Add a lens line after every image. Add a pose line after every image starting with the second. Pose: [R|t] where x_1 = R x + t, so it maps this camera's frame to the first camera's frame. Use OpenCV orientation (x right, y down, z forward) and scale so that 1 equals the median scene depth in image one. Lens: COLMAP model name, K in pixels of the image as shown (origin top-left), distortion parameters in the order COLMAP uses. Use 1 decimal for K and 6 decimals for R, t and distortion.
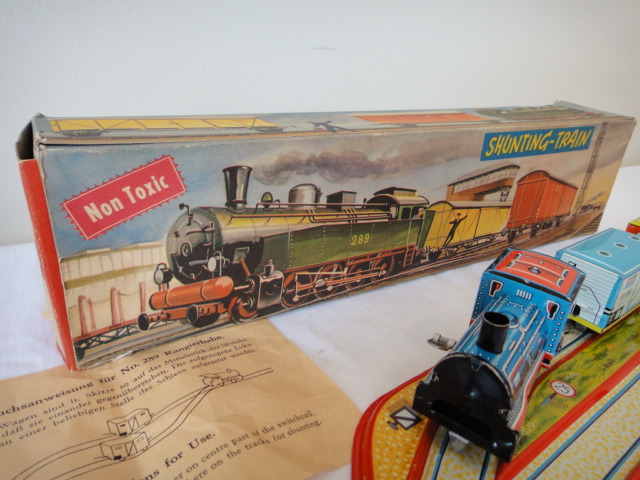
lens RADIAL K [[452.5, 0, 320.2], [0, 452.5, 238.4], [0, 0, 1]] dist [0.019277, -0.008709]
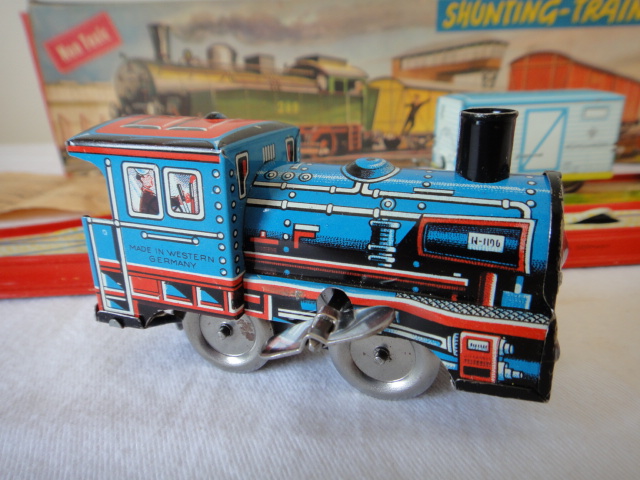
lens RADIAL K [[452.5, 0, 319.0], [0, 452.5, 234.4], [0, 0, 1]] dist [0.019277, -0.008709]
pose [[0.834057, 0.097047, -0.543075, 0.886749], [-0.146880, 0.987938, -0.049035, 0.396118], [0.531766, 0.120665, 0.838251, 0.204721]]
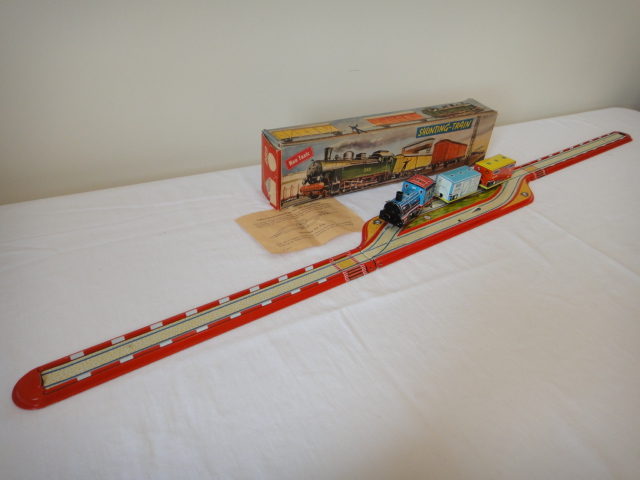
lens RADIAL K [[452.5, 0, 319.9], [0, 452.5, 237.4], [0, 0, 1]] dist [0.019277, -0.008709]
pose [[0.999283, 0.014764, -0.034856, -0.113368], [-0.008062, 0.982688, 0.185093, -0.116254], [0.036986, -0.184680, 0.982103, -2.075996]]
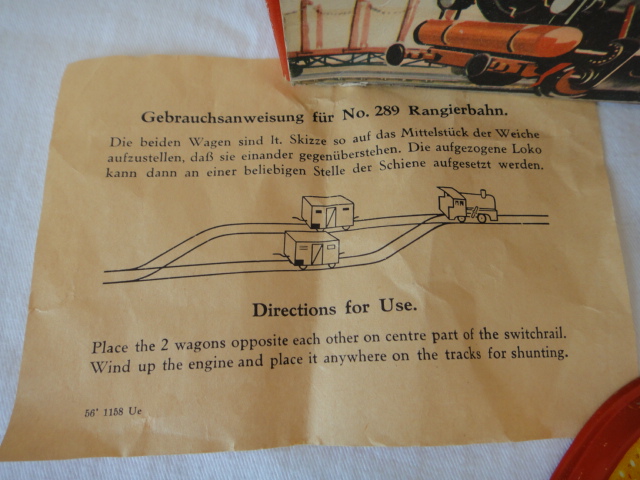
lens RADIAL K [[452.5, 0, 321.1], [0, 452.5, 233.8], [0, 0, 1]] dist [0.019277, -0.008709]
pose [[0.805709, 0.554398, -0.208506, -0.206458], [-0.182171, 0.566901, 0.803391, -0.131469], [0.563601, -0.609315, 0.557753, 0.456929]]
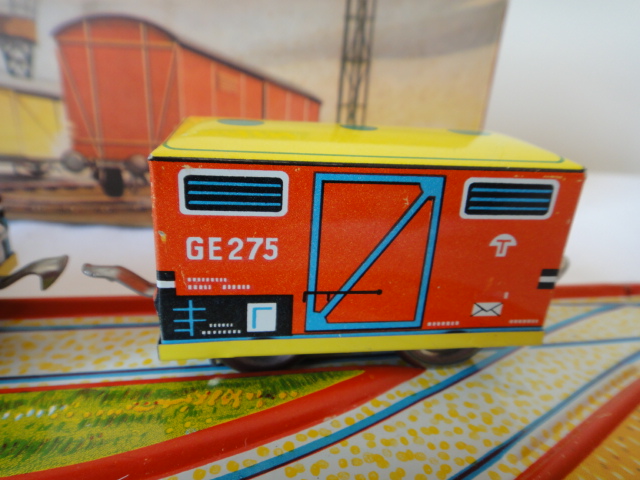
lens RADIAL K [[452.5, 0, 322.1], [0, 452.5, 239.2], [0, 0, 1]] dist [0.019277, -0.008709]
pose [[0.892120, 0.166933, -0.419828, 1.220796], [-0.198602, 0.979540, -0.032535, 0.037121], [0.405808, 0.112404, 0.907020, 1.043469]]
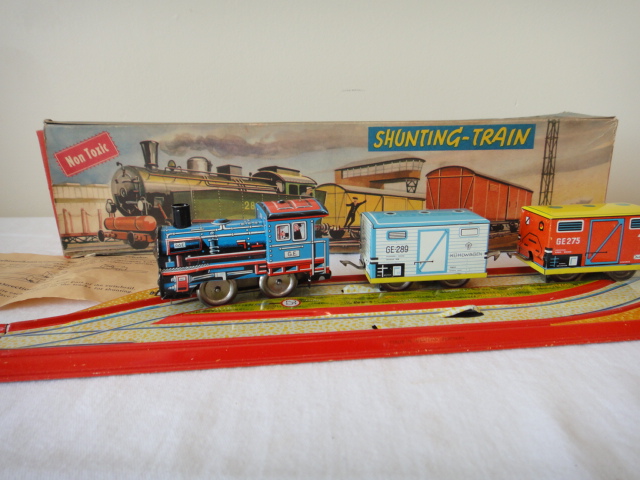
lens RADIAL K [[452.5, 0, 317.8], [0, 452.5, 236.6], [0, 0, 1]] dist [0.019277, -0.008709]
pose [[0.850864, 0.052950, -0.522711, 1.104175], [-0.147587, 0.978936, -0.141076, 0.290765], [0.504230, 0.197181, 0.840756, 0.000938]]
